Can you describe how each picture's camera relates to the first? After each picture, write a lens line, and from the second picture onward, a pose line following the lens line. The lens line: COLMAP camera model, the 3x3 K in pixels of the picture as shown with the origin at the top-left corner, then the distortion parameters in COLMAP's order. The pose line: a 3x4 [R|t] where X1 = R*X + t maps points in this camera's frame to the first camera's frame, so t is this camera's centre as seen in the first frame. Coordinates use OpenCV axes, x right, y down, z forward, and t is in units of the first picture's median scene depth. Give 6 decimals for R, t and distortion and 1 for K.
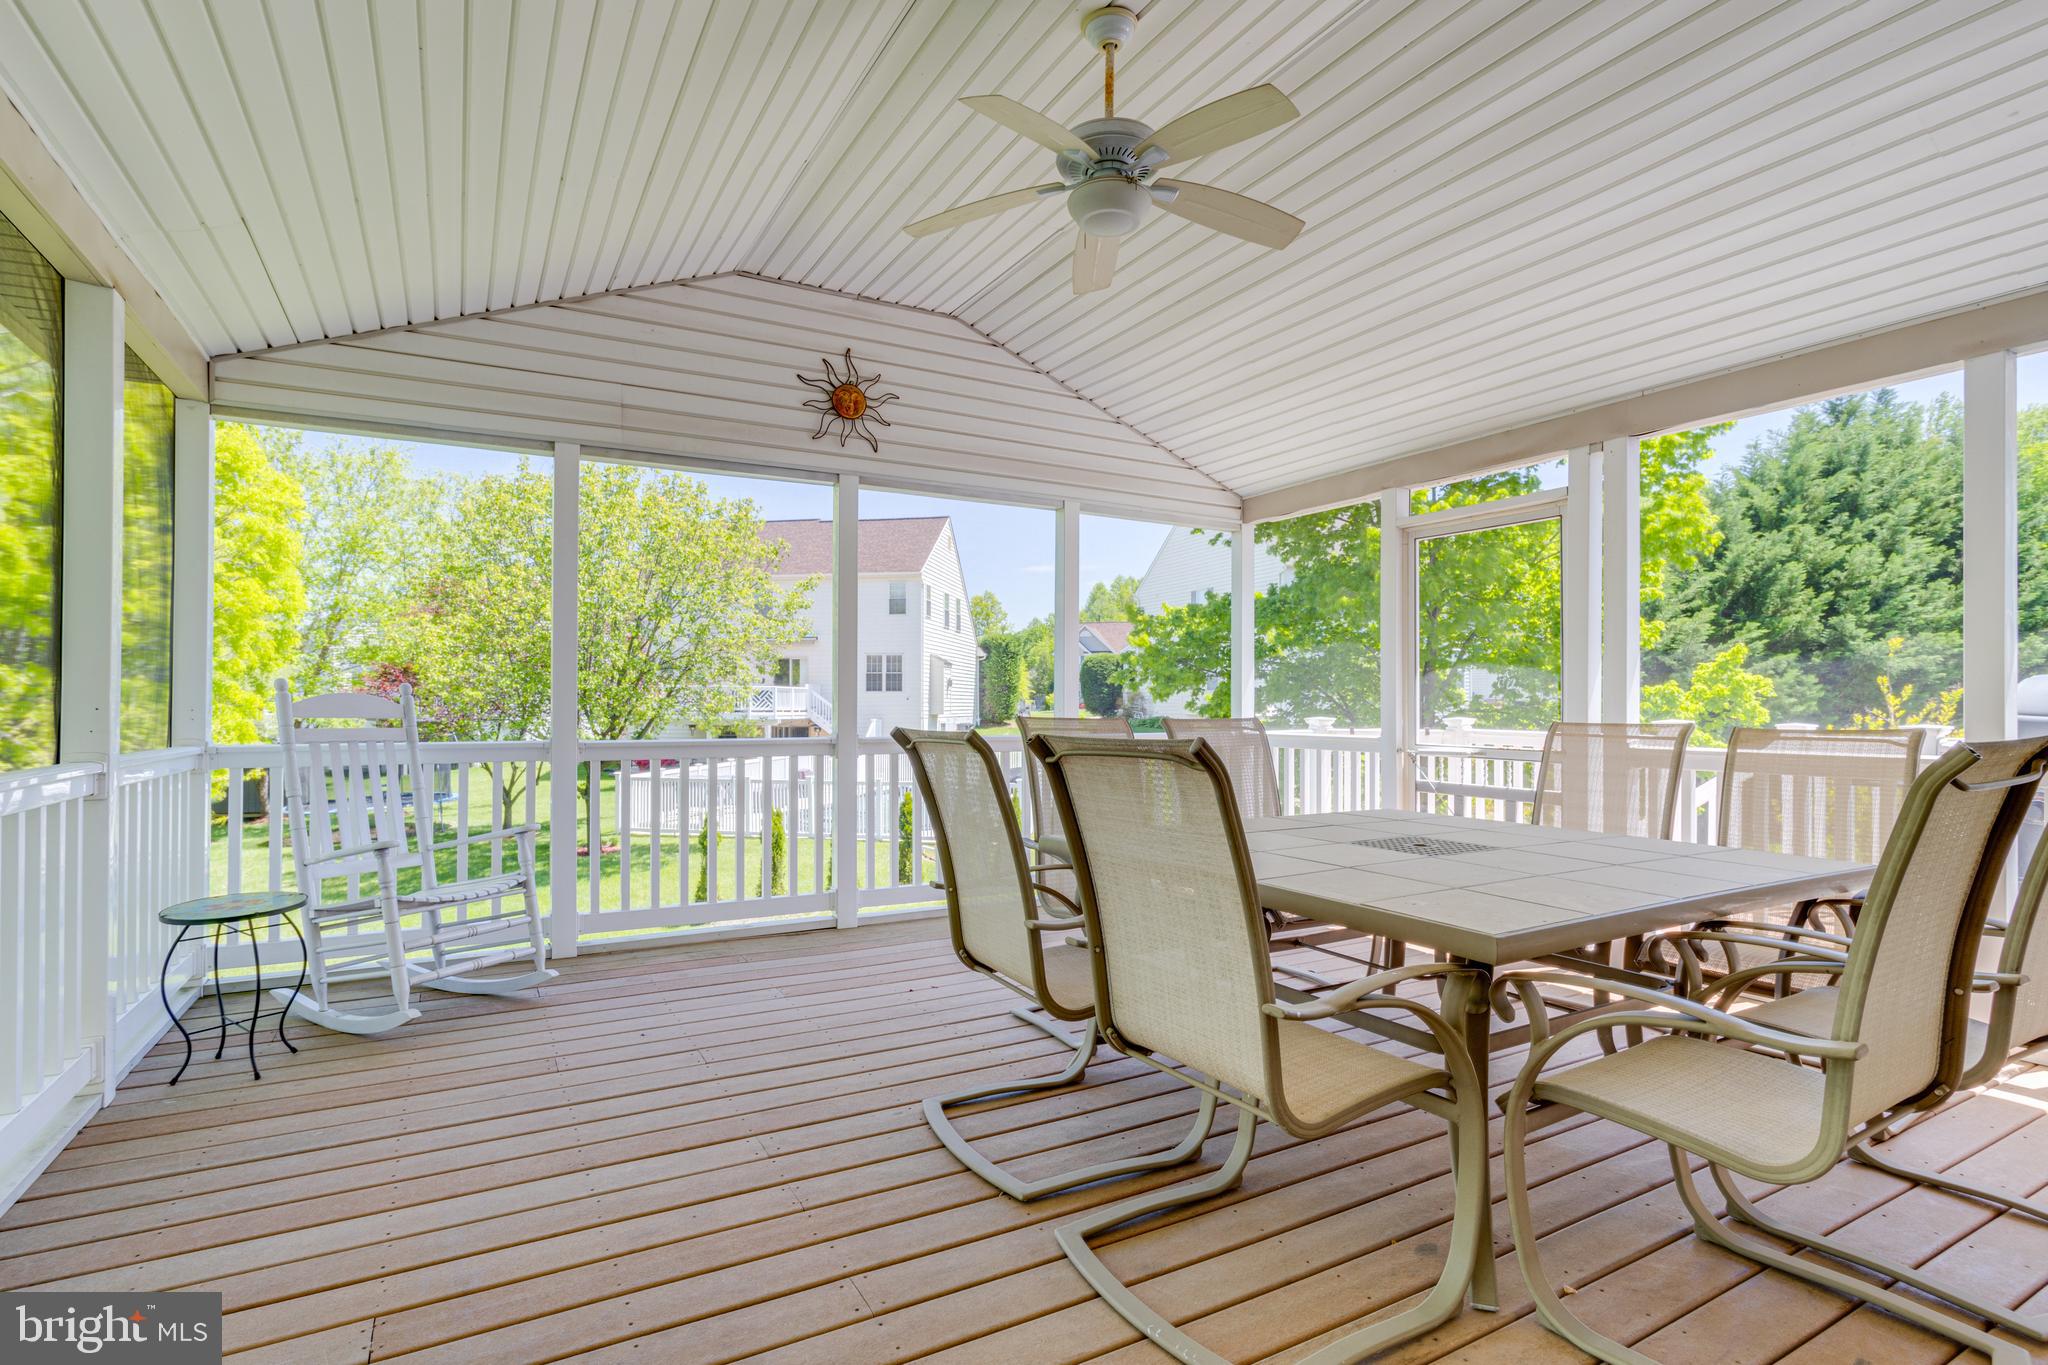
lens RADIAL K [[998.8, 0, 1026.3], [0, 998.8, 706.8], [0, 0, 1]] dist [-0.027588, 0.000169]
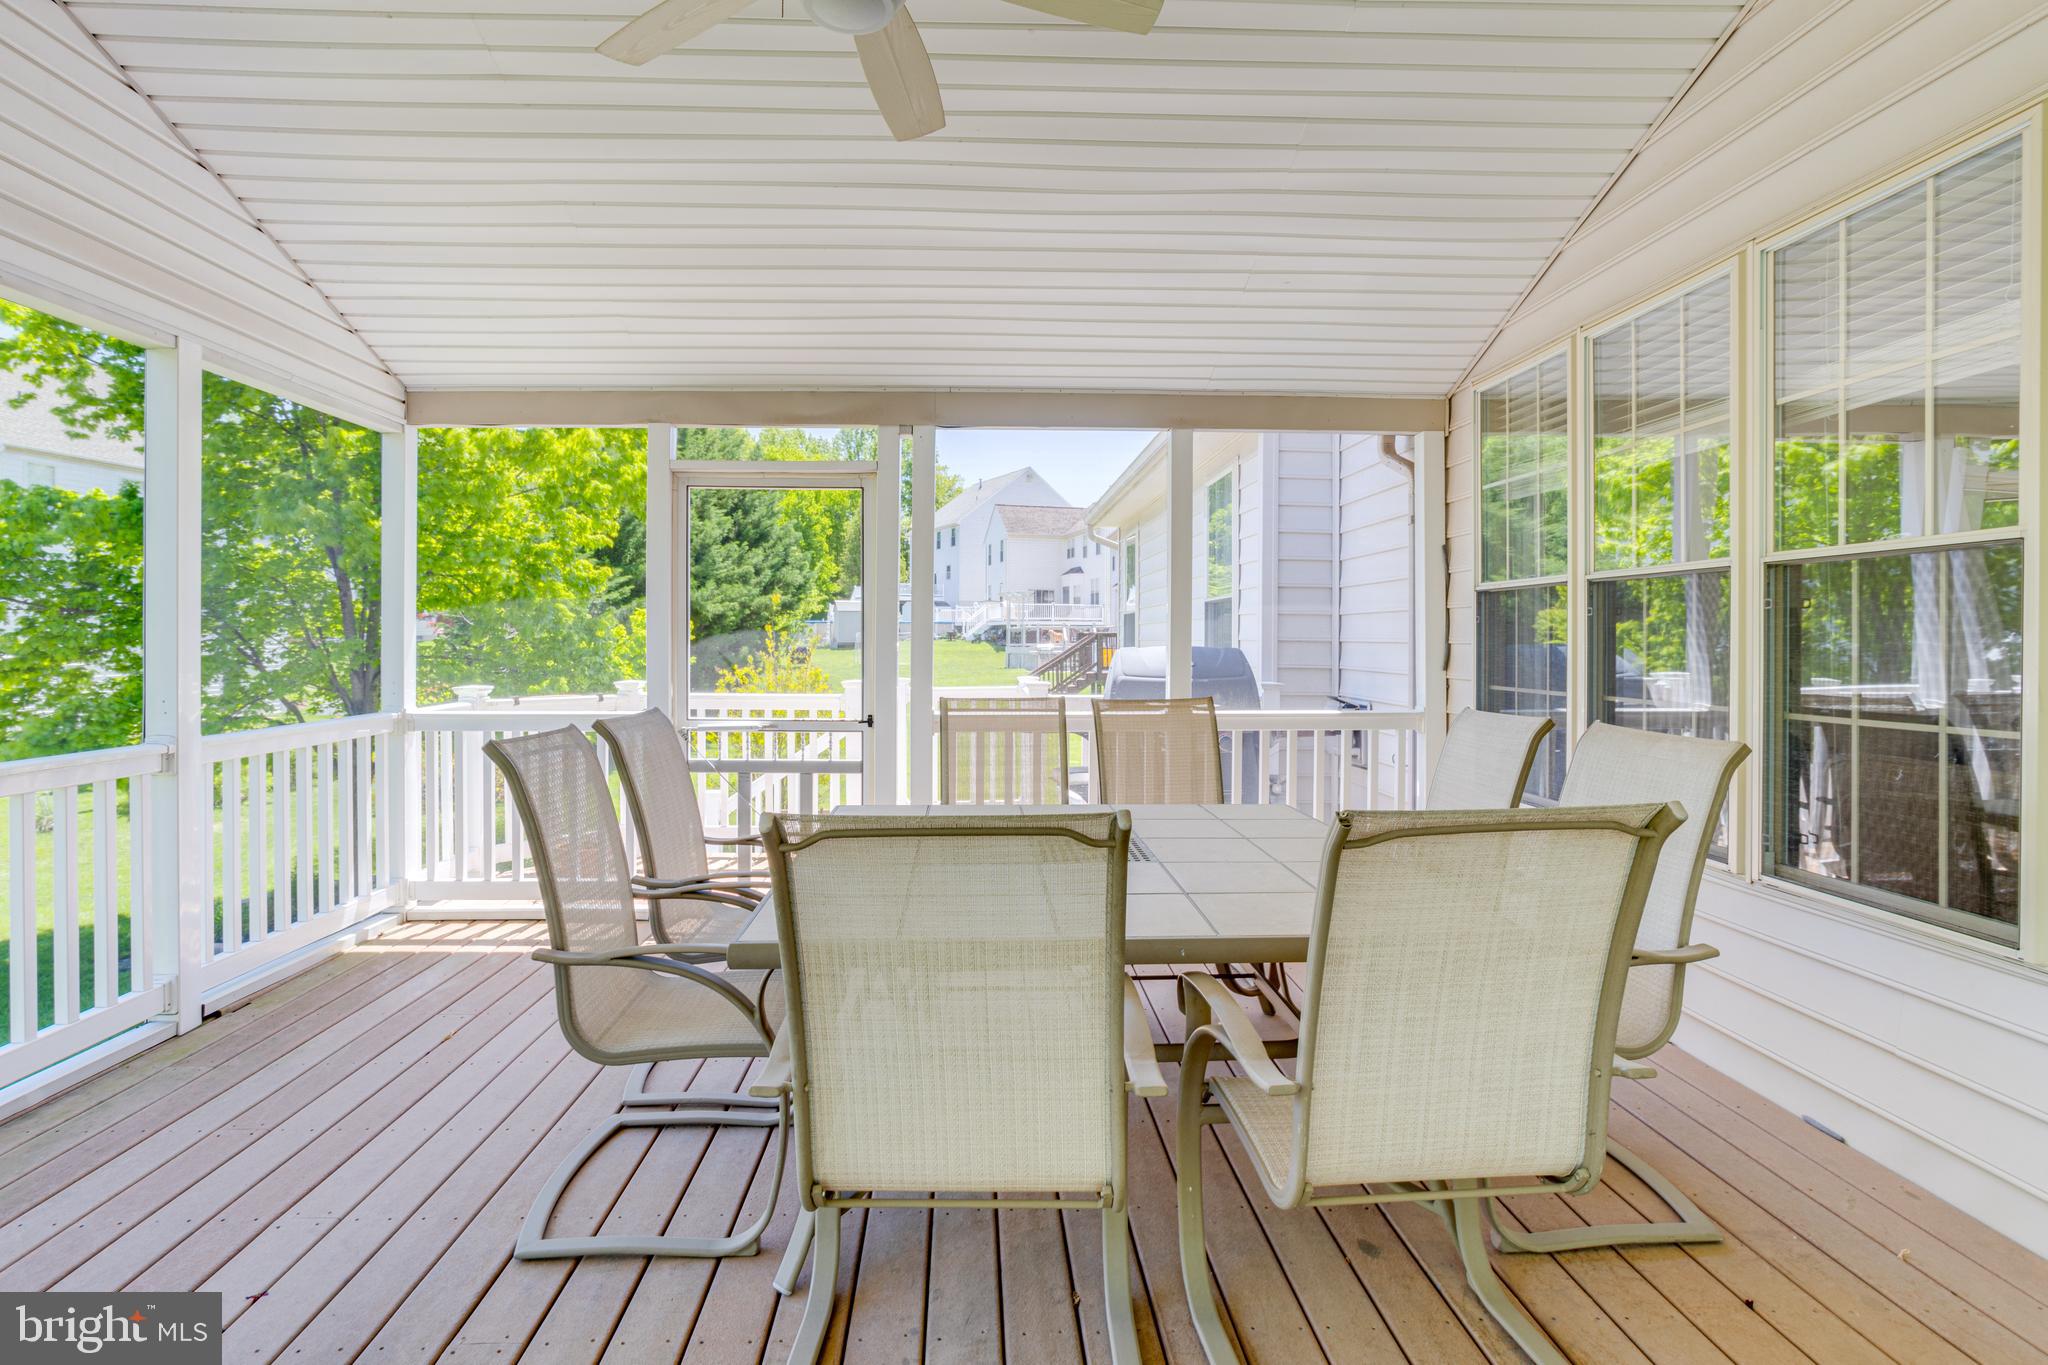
lens RADIAL K [[996.6, 0, 1016.2], [0, 996.6, 645.5], [0, 0, 1]] dist [-0.025012, 0.001507]
pose [[0.449511, -0.012961, 0.893181, -0.282003], [0.006881, 0.999915, 0.011047, -0.036277], [-0.893249, 0.001180, 0.449562, 0.360000]]
